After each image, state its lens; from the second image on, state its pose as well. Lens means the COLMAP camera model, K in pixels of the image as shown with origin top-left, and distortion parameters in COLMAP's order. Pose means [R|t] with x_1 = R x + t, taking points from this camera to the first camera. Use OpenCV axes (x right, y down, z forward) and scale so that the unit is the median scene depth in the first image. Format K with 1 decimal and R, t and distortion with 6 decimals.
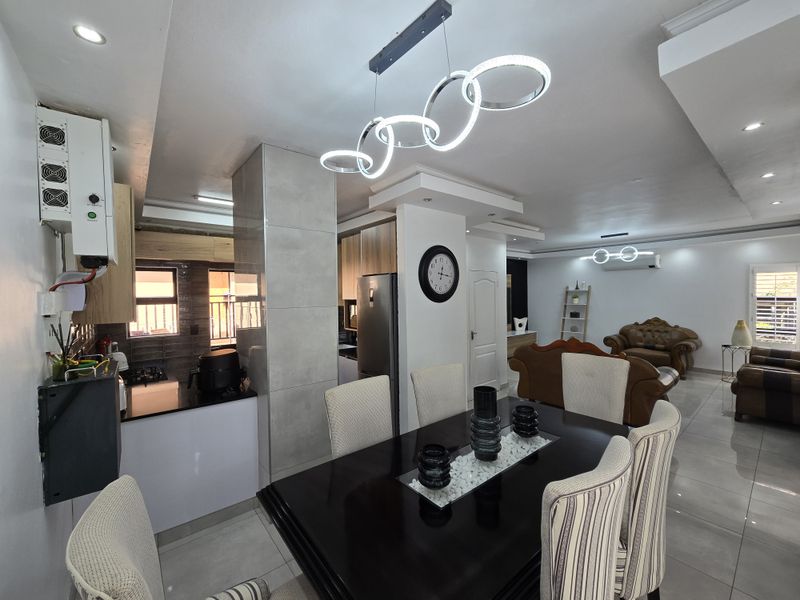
lens RADIAL K [[325.5, 0, 402.2], [0, 325.5, 302.1], [0, 0, 1]] dist [-0.007155, -0.000049]
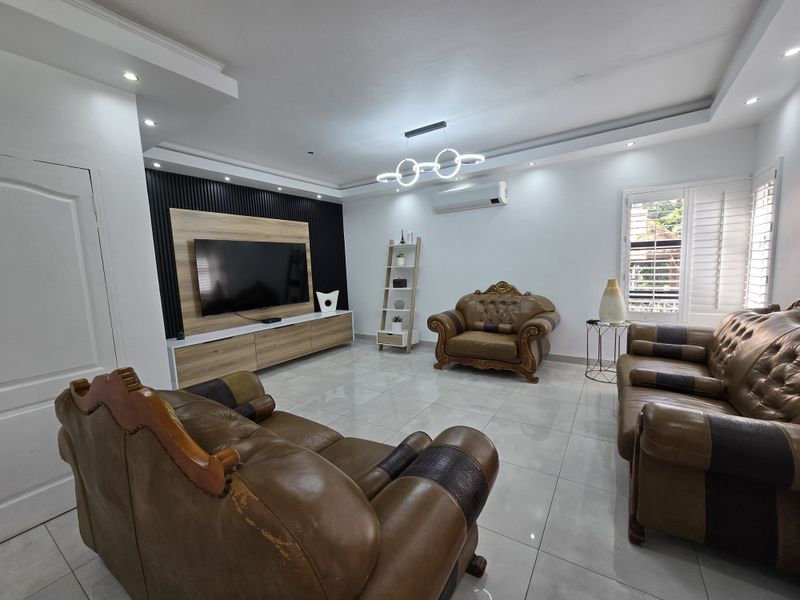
lens RADIAL K [[325.5, 0, 402.5], [0, 325.5, 303.0], [0, 0, 1]] dist [-0.007155, -0.000049]
pose [[0.955723, -0.058533, 0.288387, 0.413023], [0.035851, 0.995878, 0.083318, 0.029694], [-0.292075, -0.069290, 0.953882, 0.445099]]
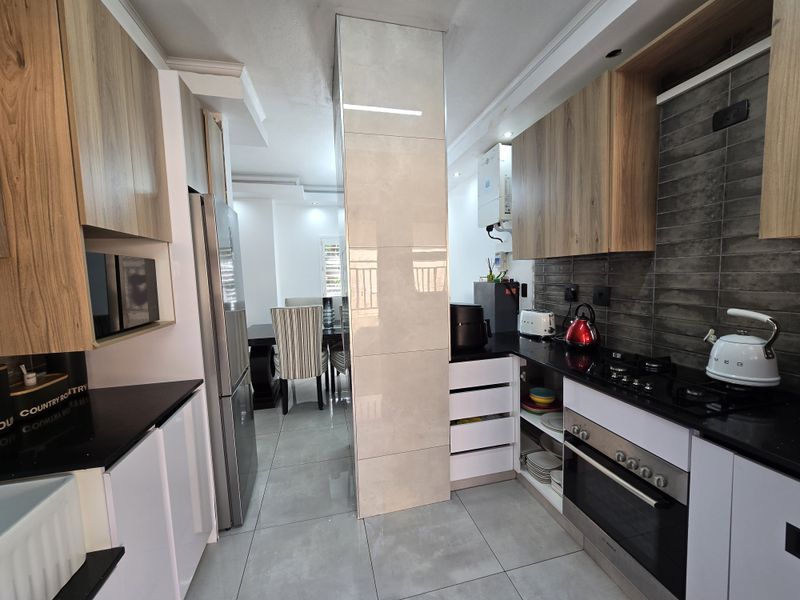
lens RADIAL K [[325.5, 0, 401.6], [0, 325.5, 300.0], [0, 0, 1]] dist [-0.007155, -0.000049]
pose [[0.439219, -0.072489, 0.895451, 0.421834], [0.045223, 0.997260, 0.058549, 0.013083], [-0.897241, 0.014779, 0.441293, 0.765723]]
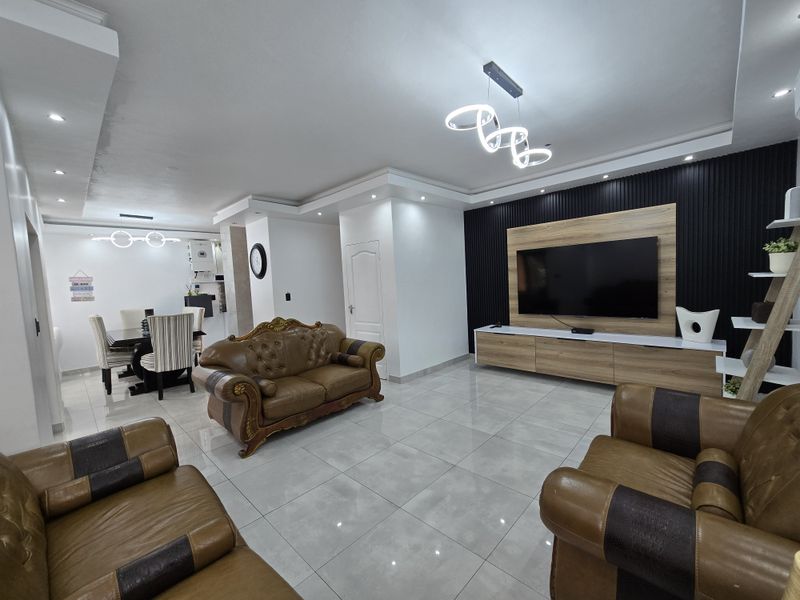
lens RADIAL K [[325.5, 0, 400.1], [0, 325.5, 302.2], [0, 0, 1]] dist [-0.007155, -0.000049]
pose [[0.112204, 0.075660, -0.990801, 0.924511], [0.022663, 0.996643, 0.078673, 0.002221], [0.993427, -0.031282, 0.110112, 0.775650]]
